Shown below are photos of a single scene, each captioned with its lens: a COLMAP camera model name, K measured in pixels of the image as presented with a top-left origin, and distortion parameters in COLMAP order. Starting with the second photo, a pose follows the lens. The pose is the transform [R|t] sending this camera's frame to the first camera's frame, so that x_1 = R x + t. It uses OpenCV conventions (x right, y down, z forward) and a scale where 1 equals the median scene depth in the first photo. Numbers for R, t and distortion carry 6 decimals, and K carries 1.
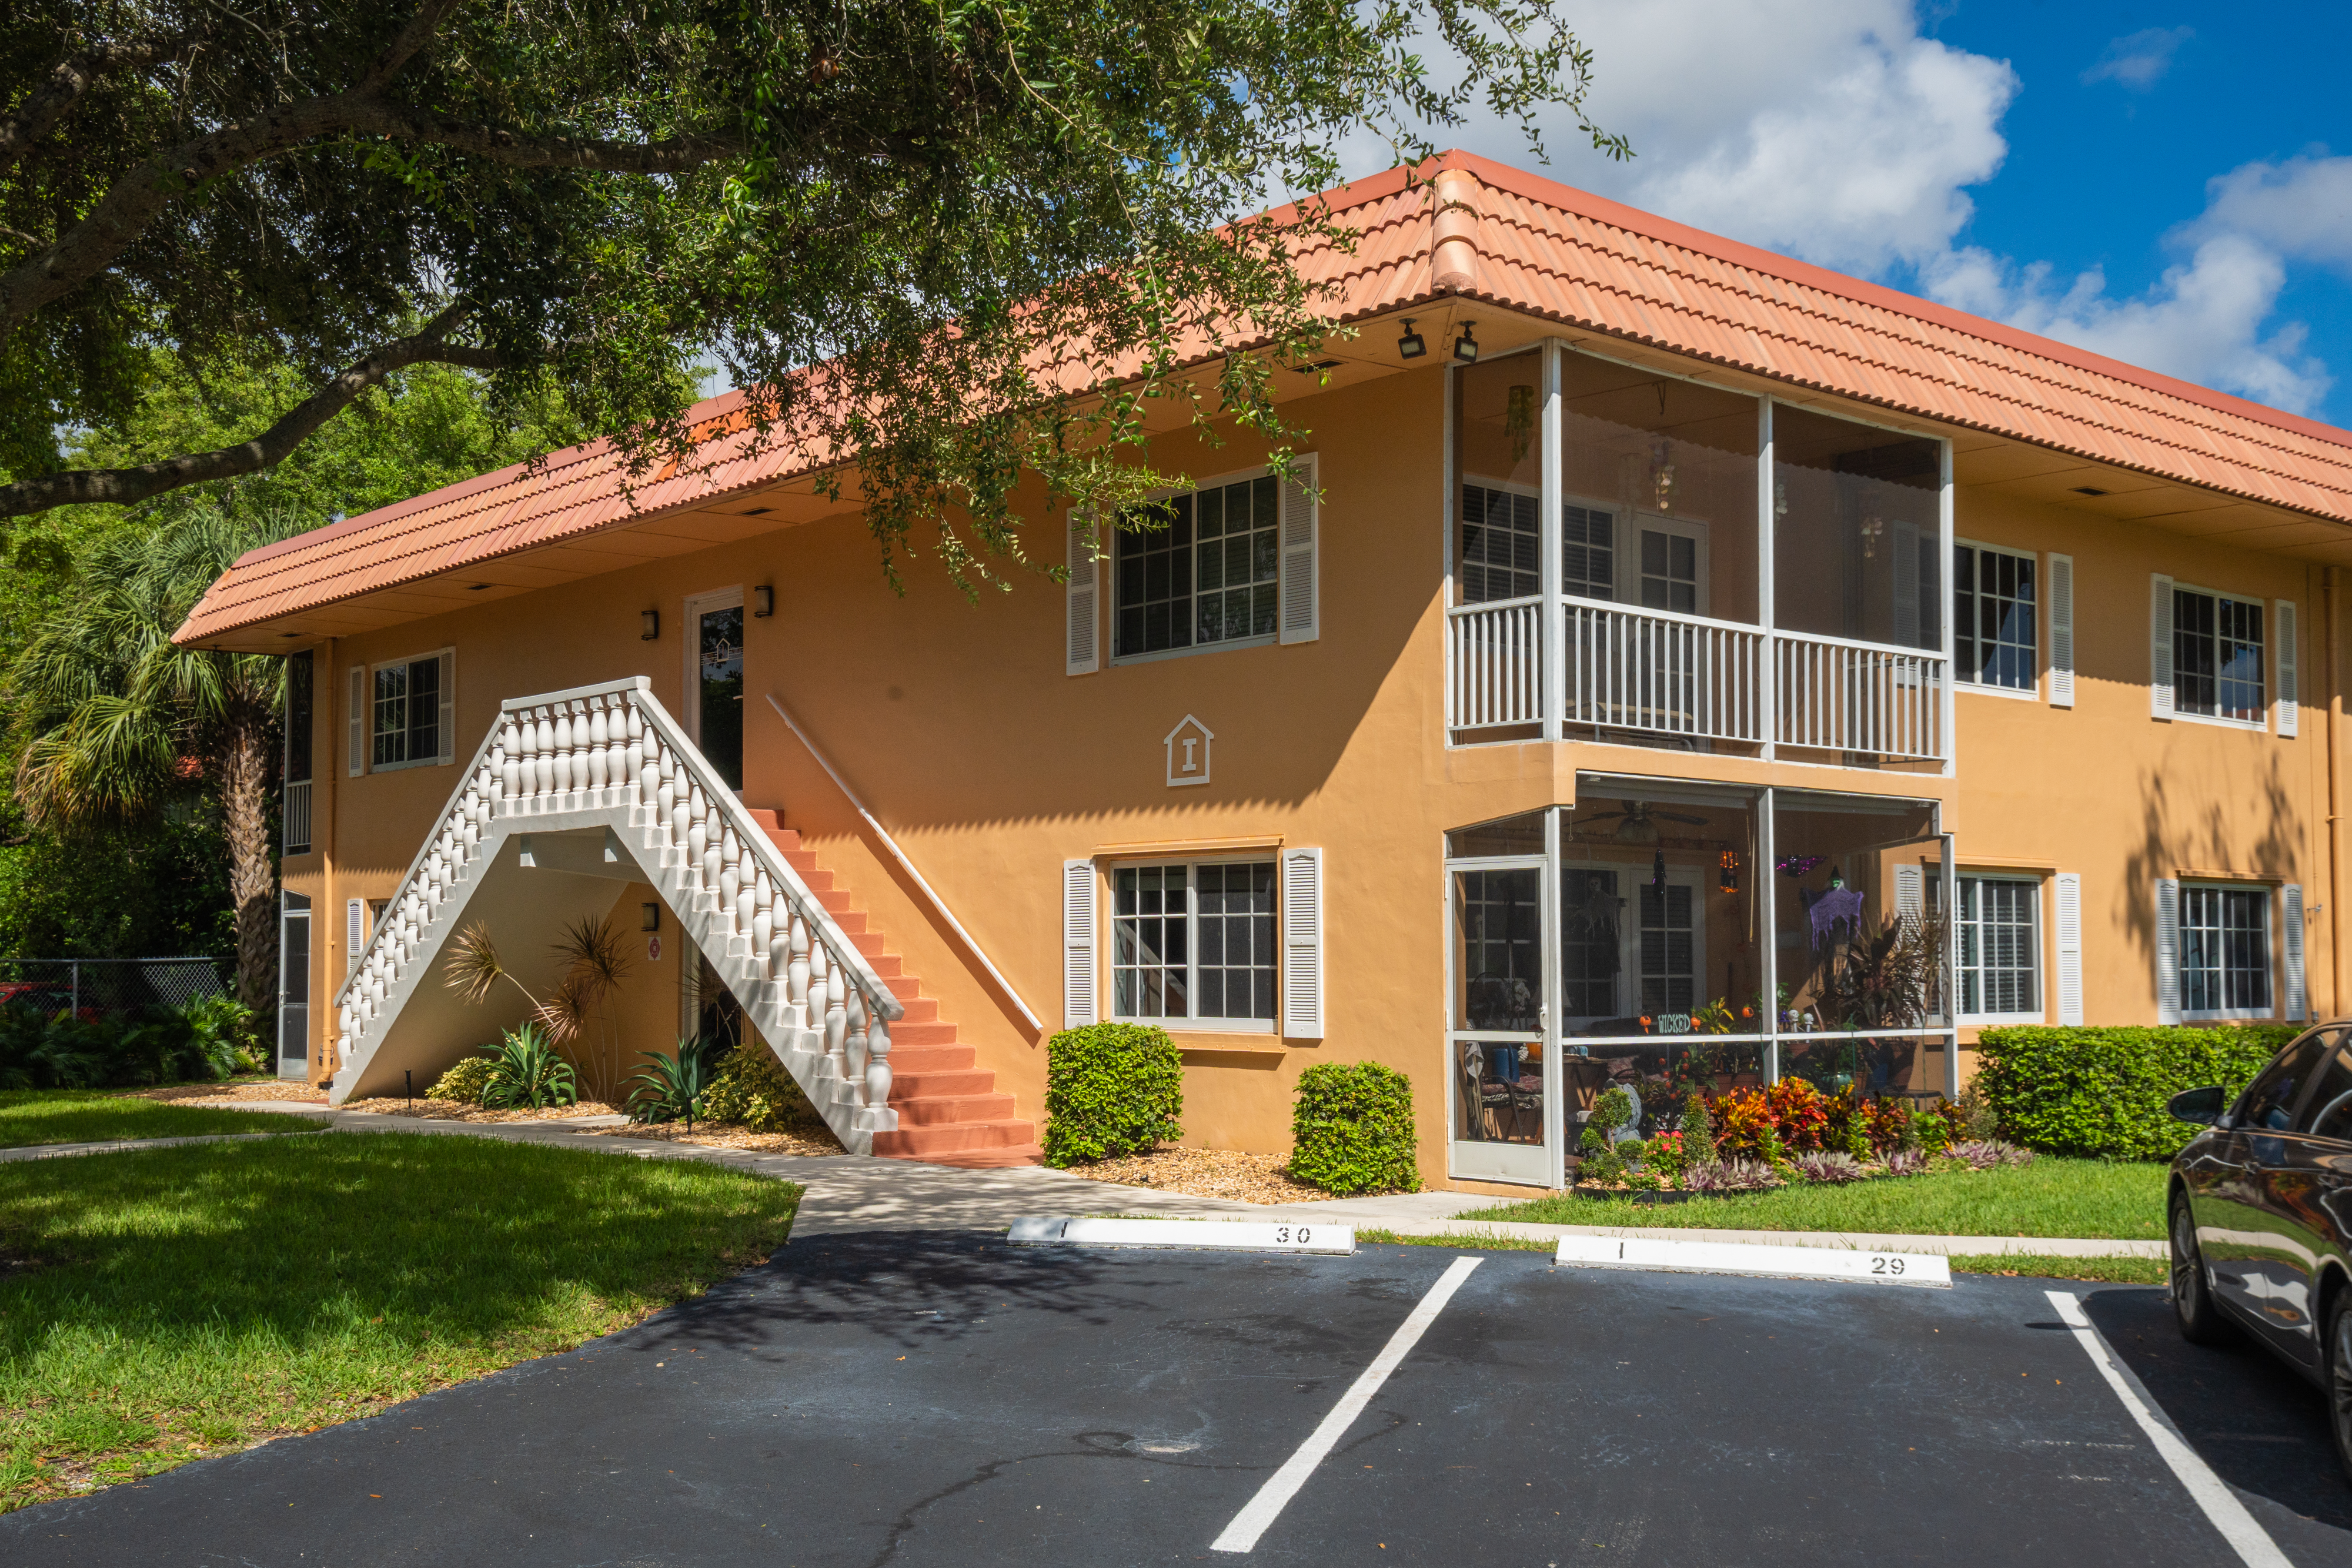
lens RADIAL K [[2342.8, 0, 1164.8], [0, 2342.8, 777.3], [0, 0, 1]] dist [0.111032, 0.000000]
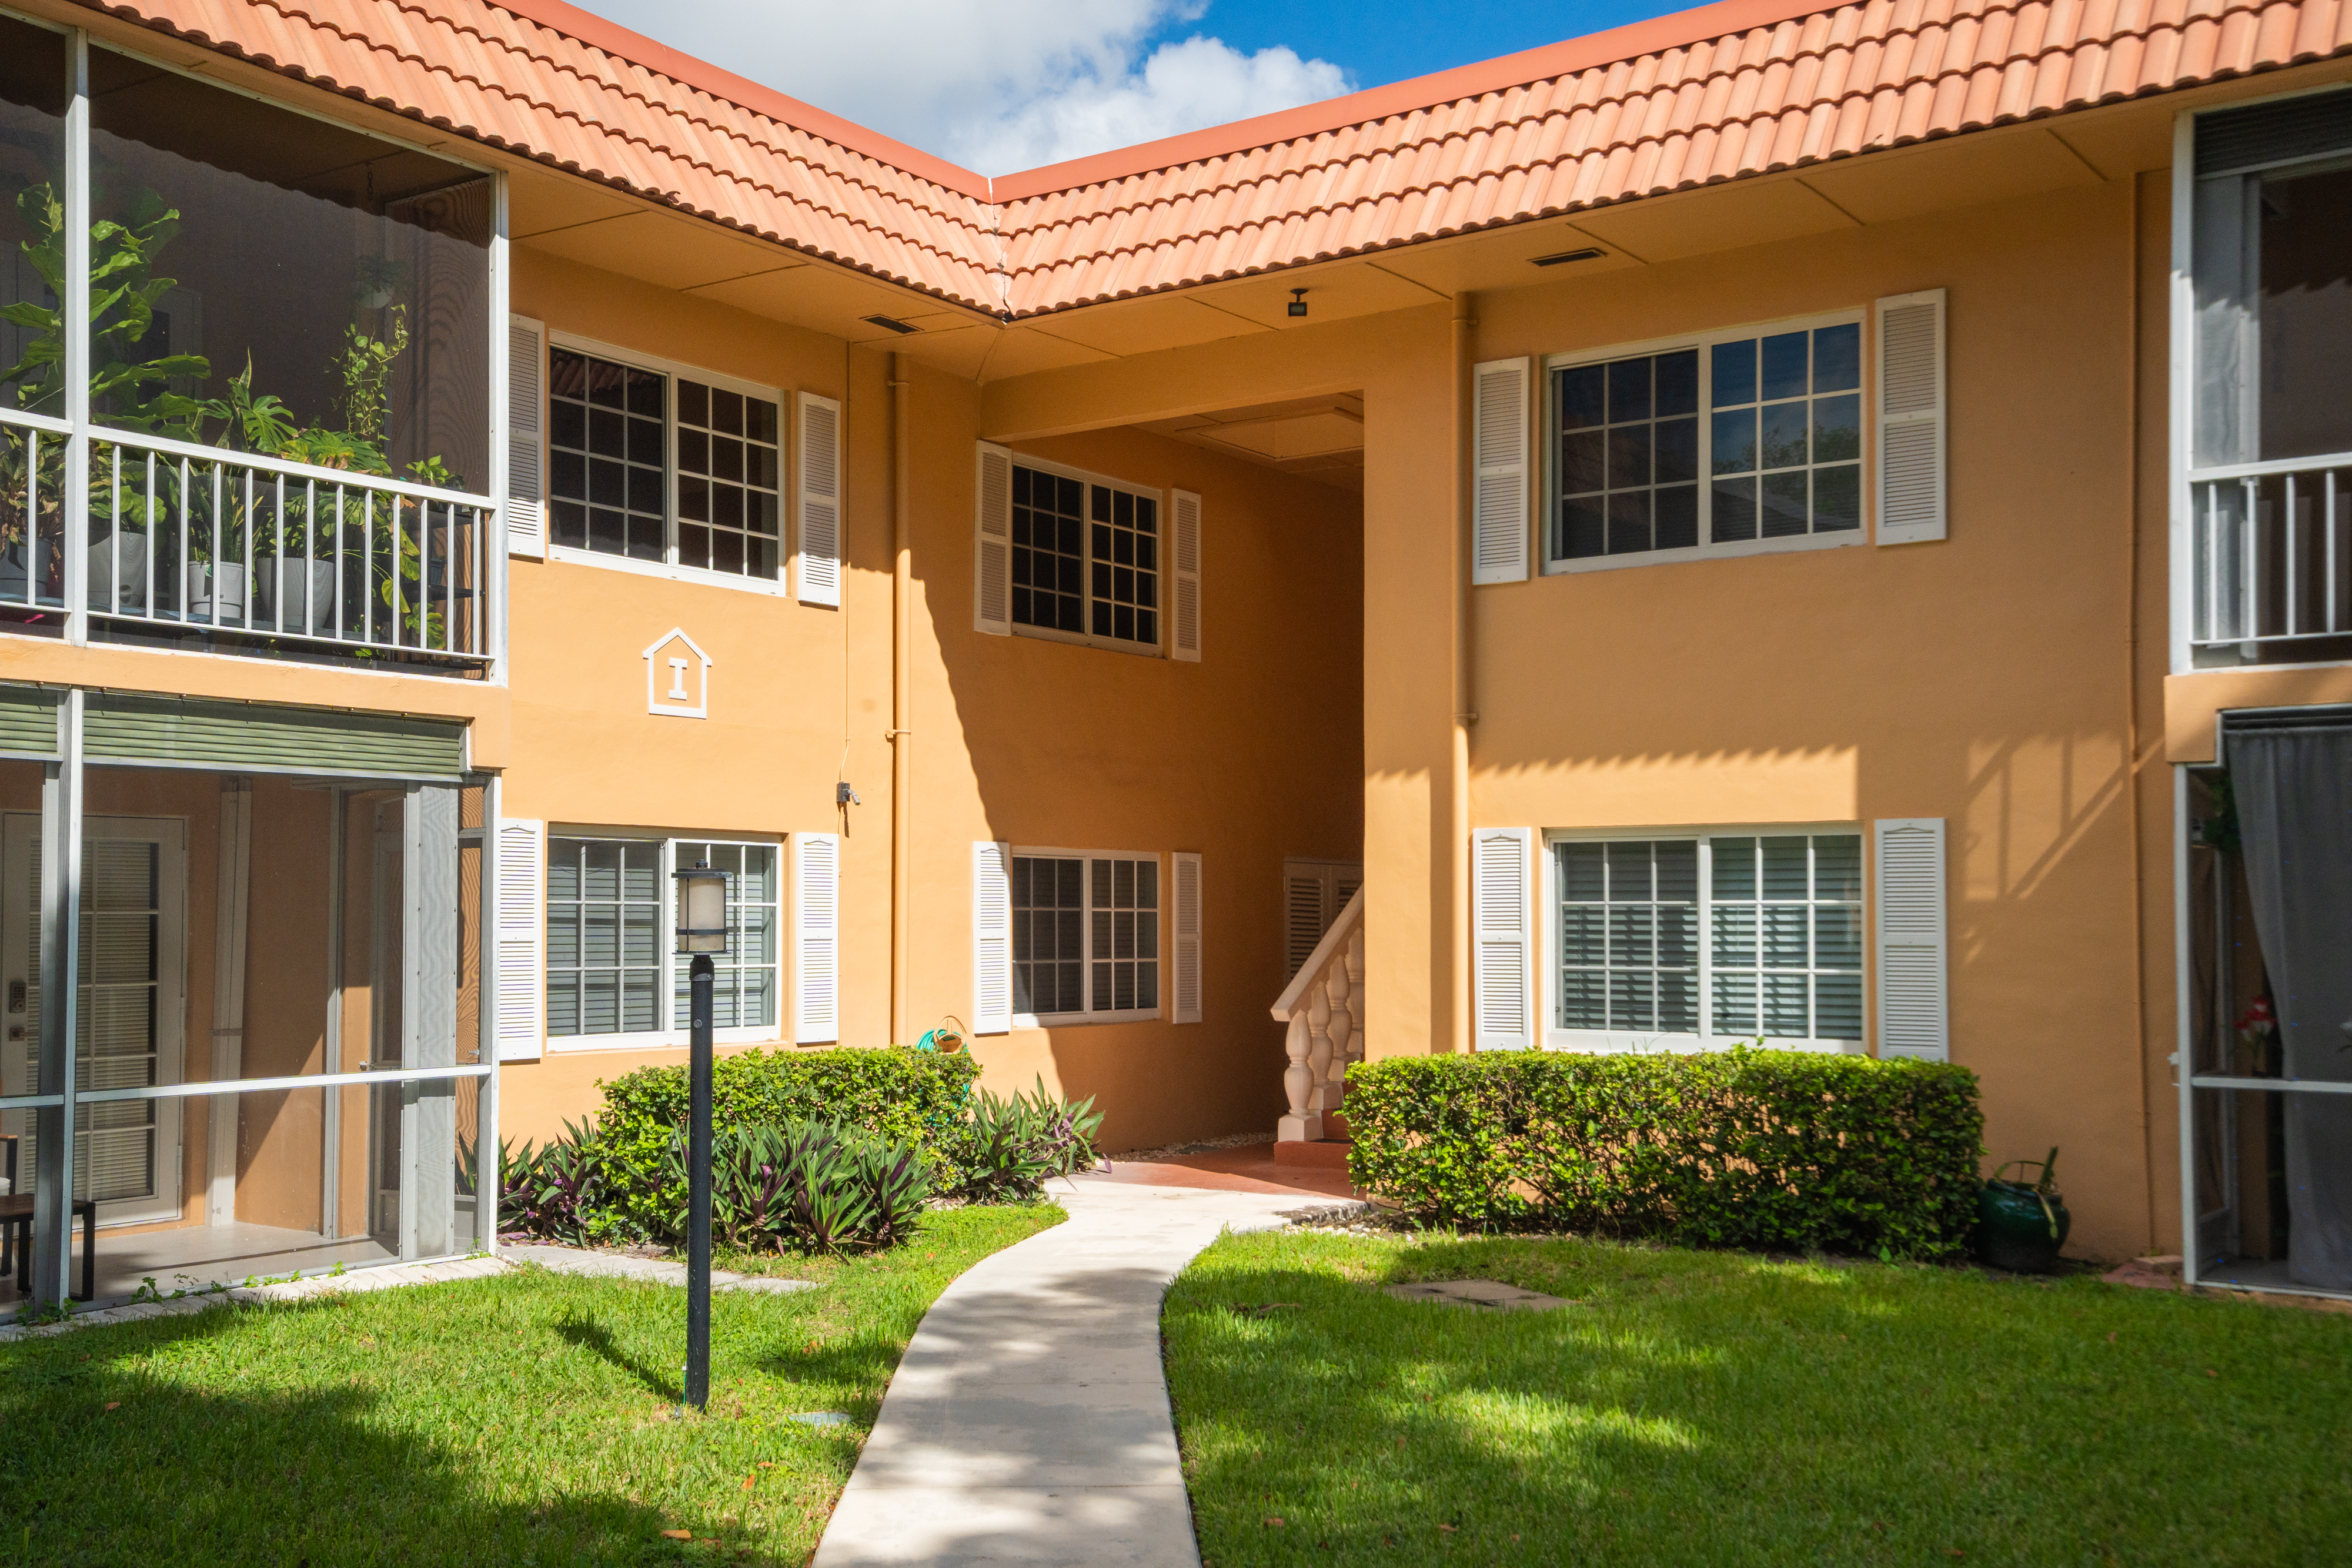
lens RADIAL K [[2342.8, 0, 1188.6], [0, 2342.8, 791.6], [0, 0, 1]] dist [0.111032, 0.000000]
pose [[0.968495, -0.001790, 0.249025, 0.309512], [-0.000931, 0.999941, 0.010809, 0.019723], [-0.249029, -0.010700, 0.968437, 0.274058]]
